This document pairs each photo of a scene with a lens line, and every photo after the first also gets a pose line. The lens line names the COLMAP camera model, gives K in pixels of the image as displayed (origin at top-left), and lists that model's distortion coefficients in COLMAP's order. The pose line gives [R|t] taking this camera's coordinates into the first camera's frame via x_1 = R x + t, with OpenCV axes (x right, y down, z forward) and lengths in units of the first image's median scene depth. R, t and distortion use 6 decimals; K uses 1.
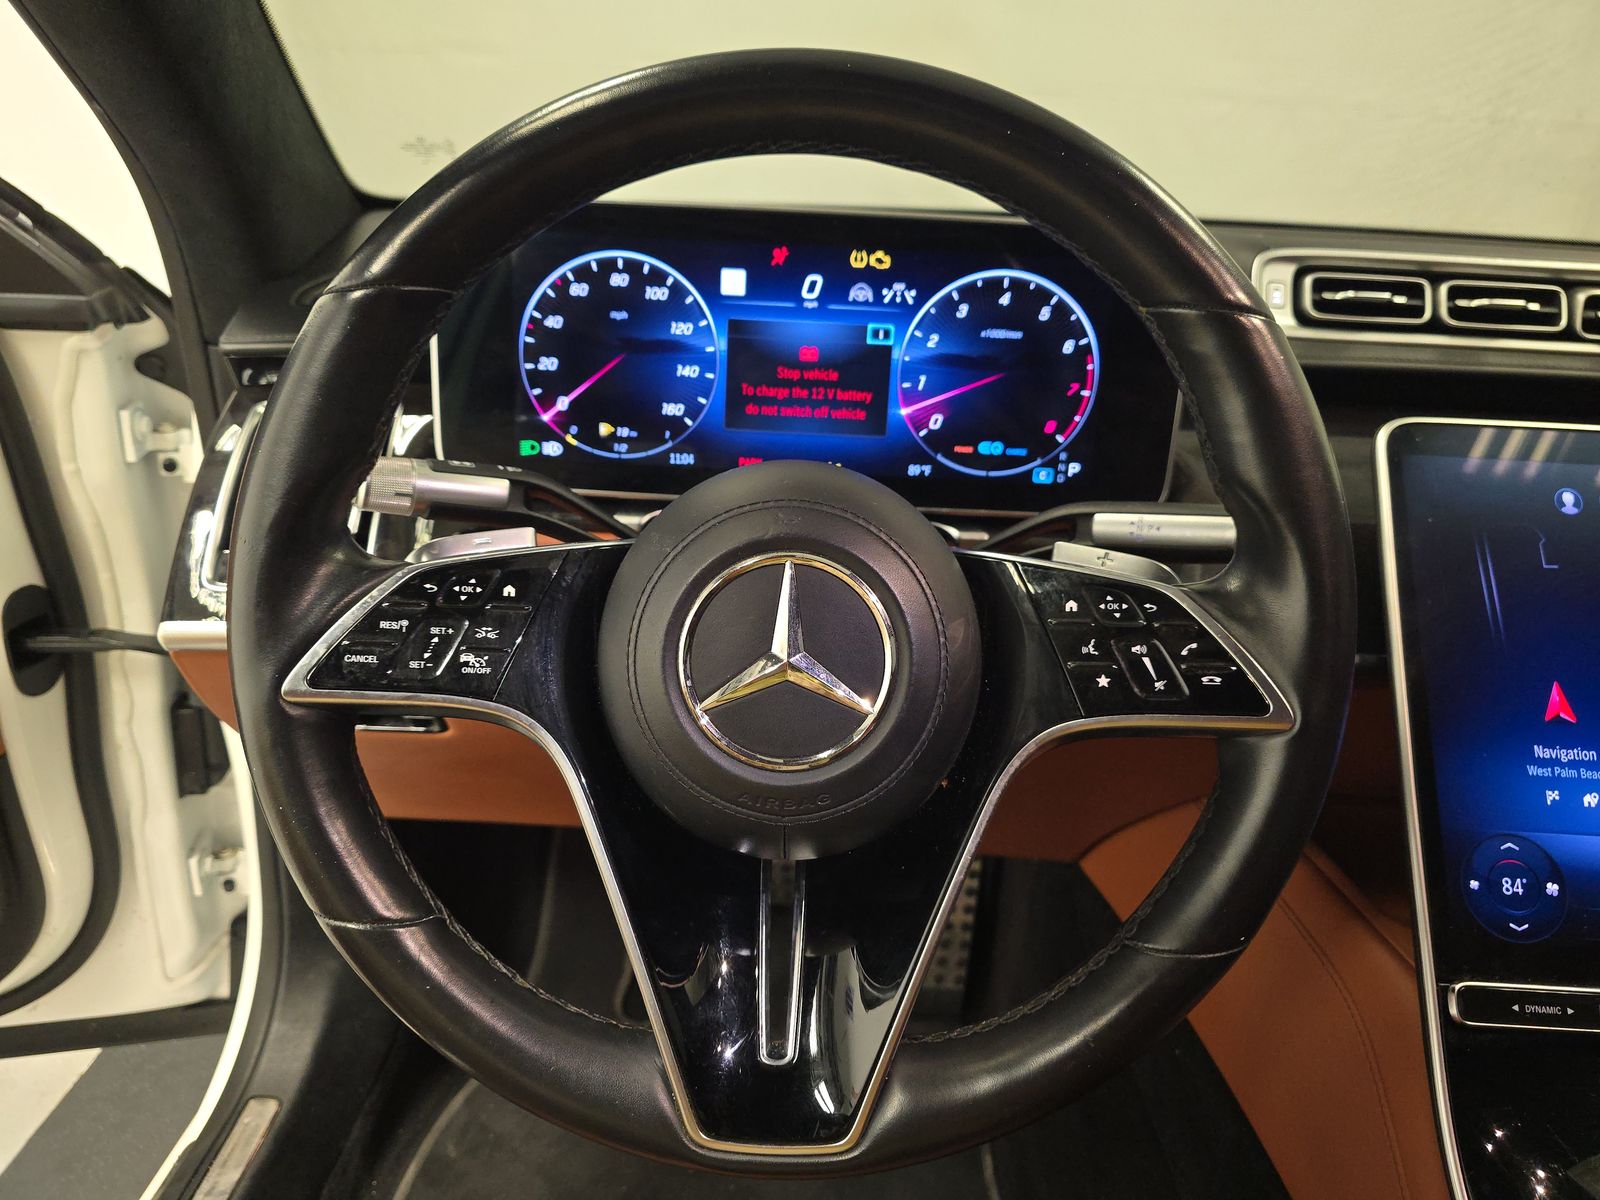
lens RADIAL K [[1067.4, 0, 804.4], [0, 1067.4, 611.3], [0, 0, 1]] dist [0.006872, -0.019289]
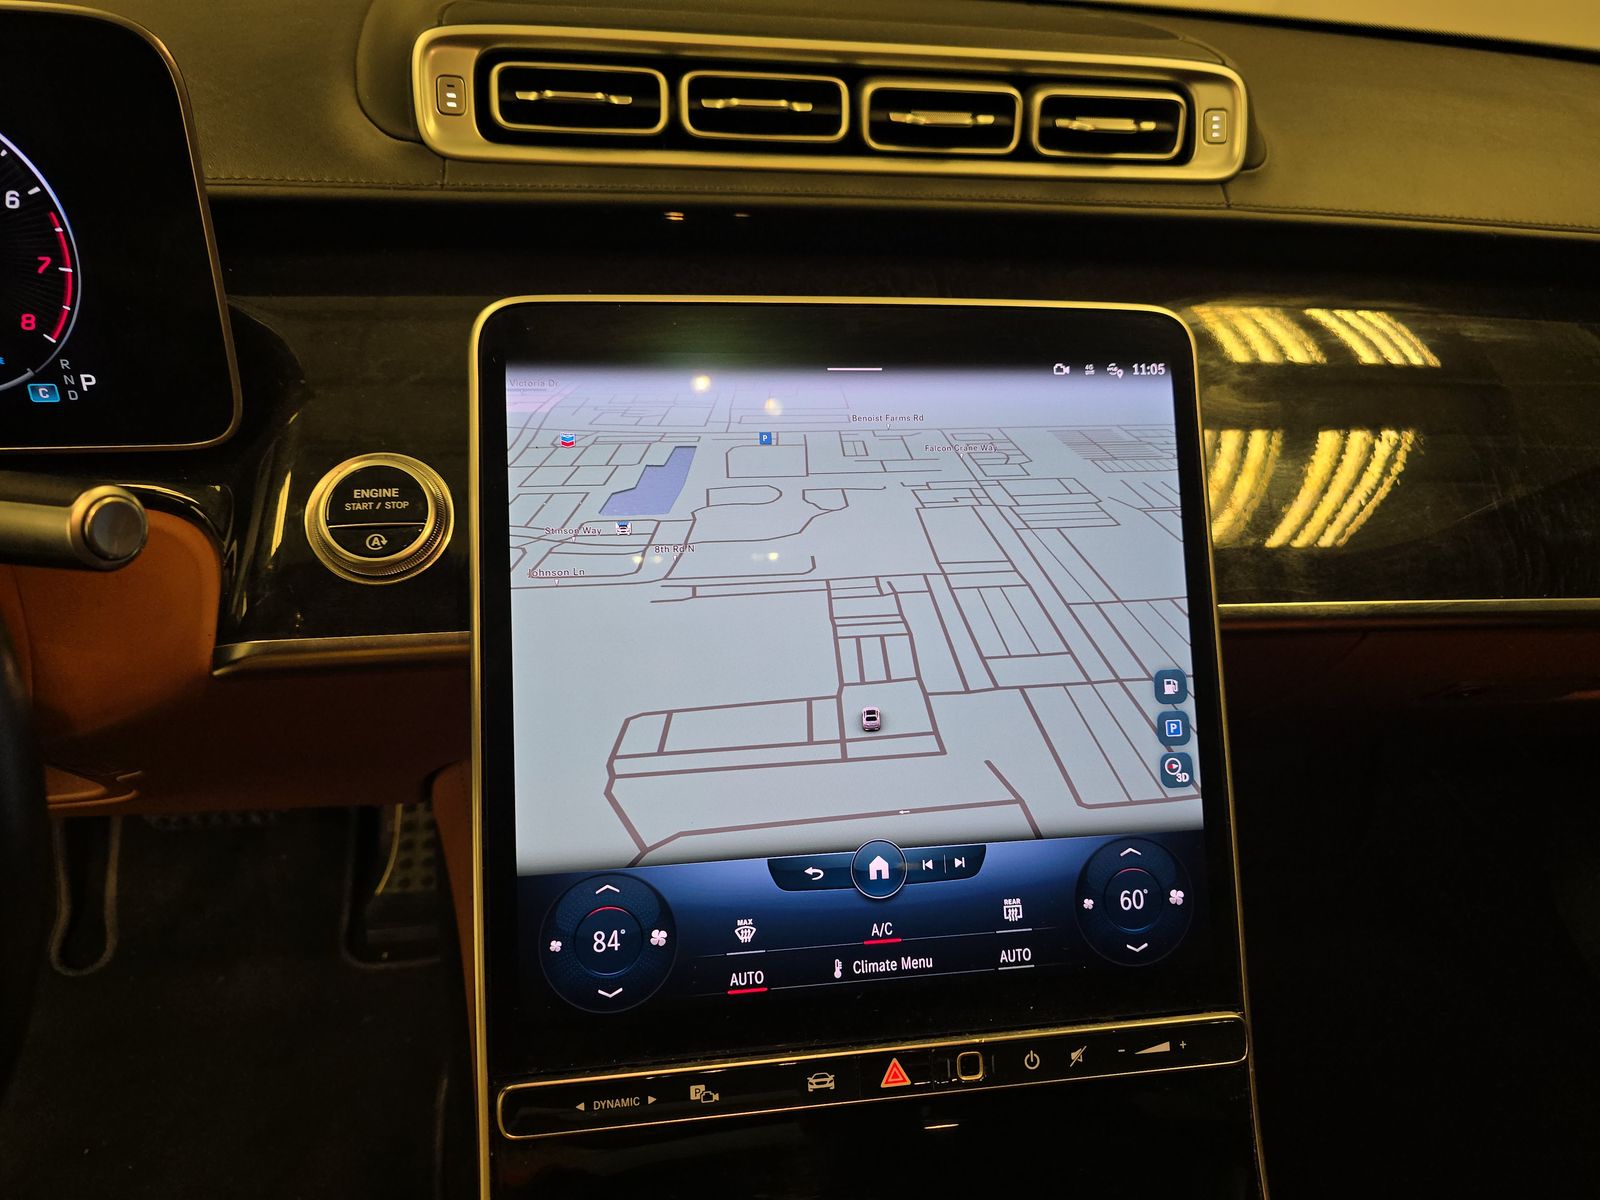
lens RADIAL K [[1067.4, 0, 814.7], [0, 1067.4, 597.6], [0, 0, 1]] dist [0.006872, -0.019289]
pose [[0.981976, -0.090851, 0.165737, 0.599313], [0.056083, 0.977462, 0.203525, -0.113181], [-0.180492, -0.190562, 0.964940, 0.233268]]
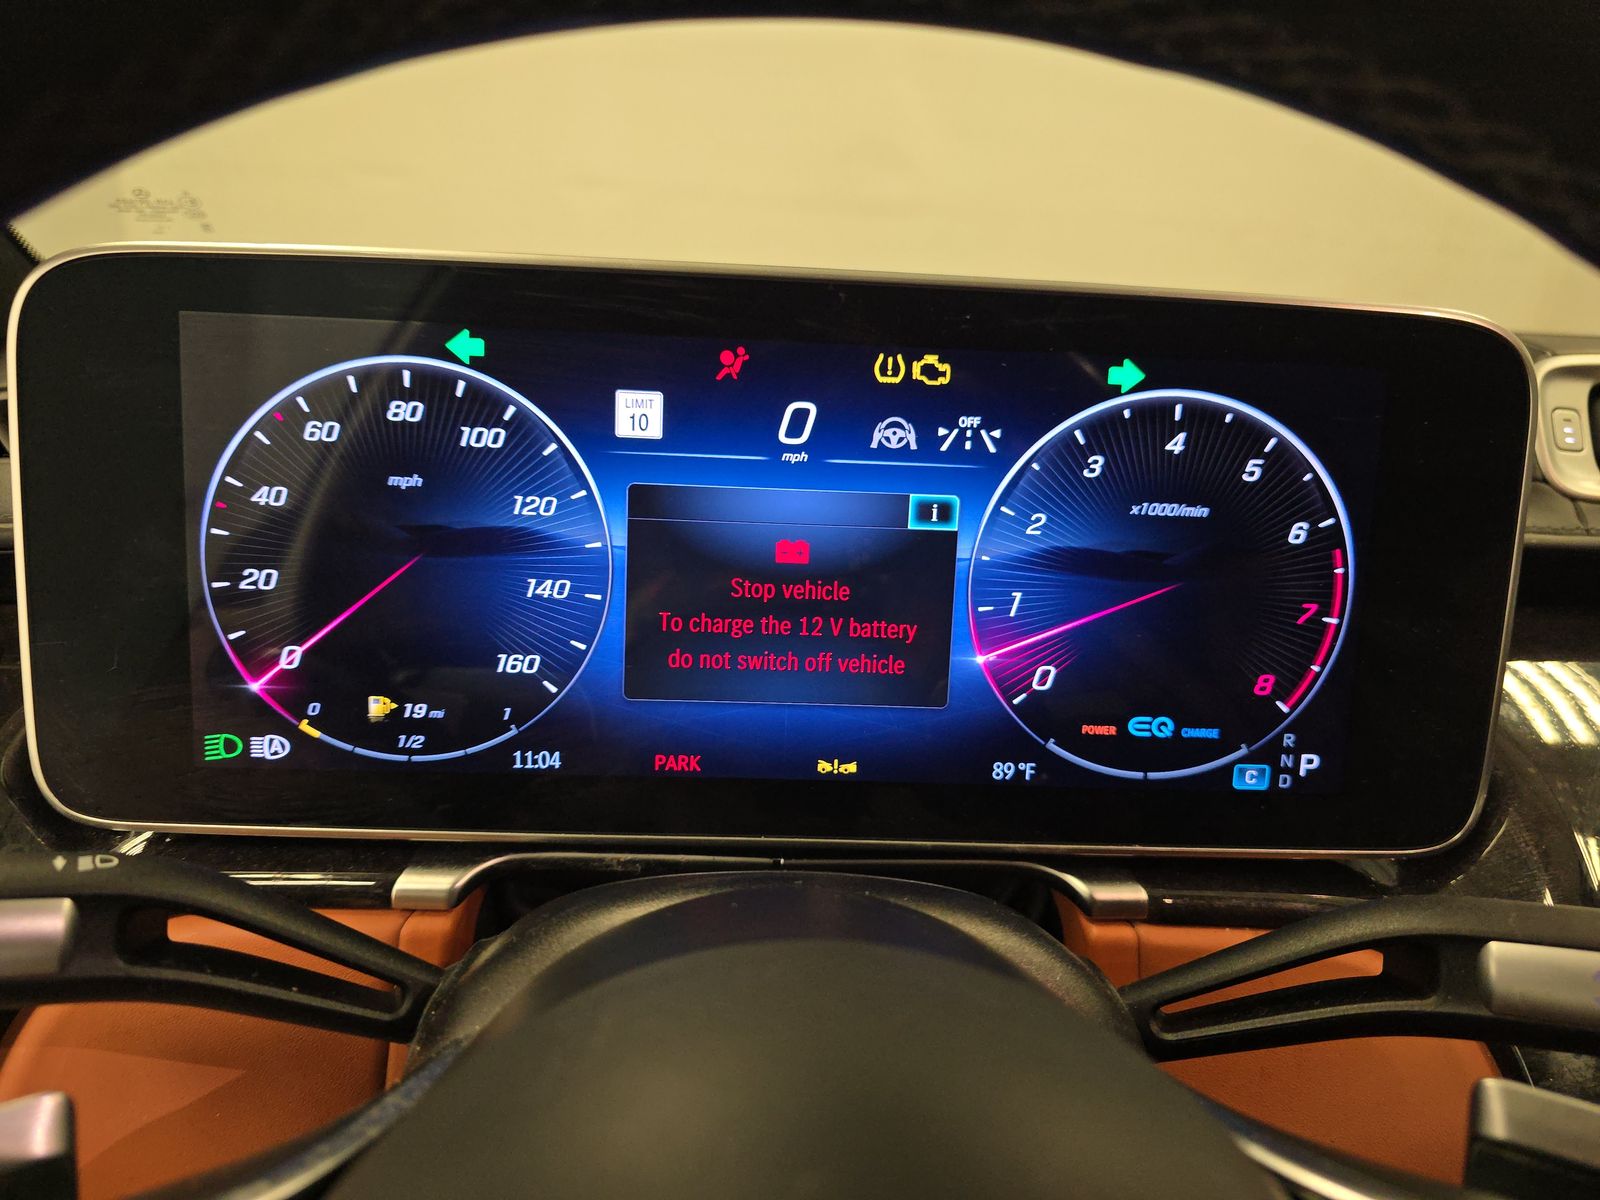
lens RADIAL K [[1067.4, 0, 794.2], [0, 1067.4, 596.9], [0, 0, 1]] dist [0.006872, -0.019289]
pose [[0.998134, -0.015917, 0.058953, -0.025067], [0.023269, 0.991730, -0.126212, -0.157317], [-0.056457, 0.127348, 0.990250, 0.507478]]
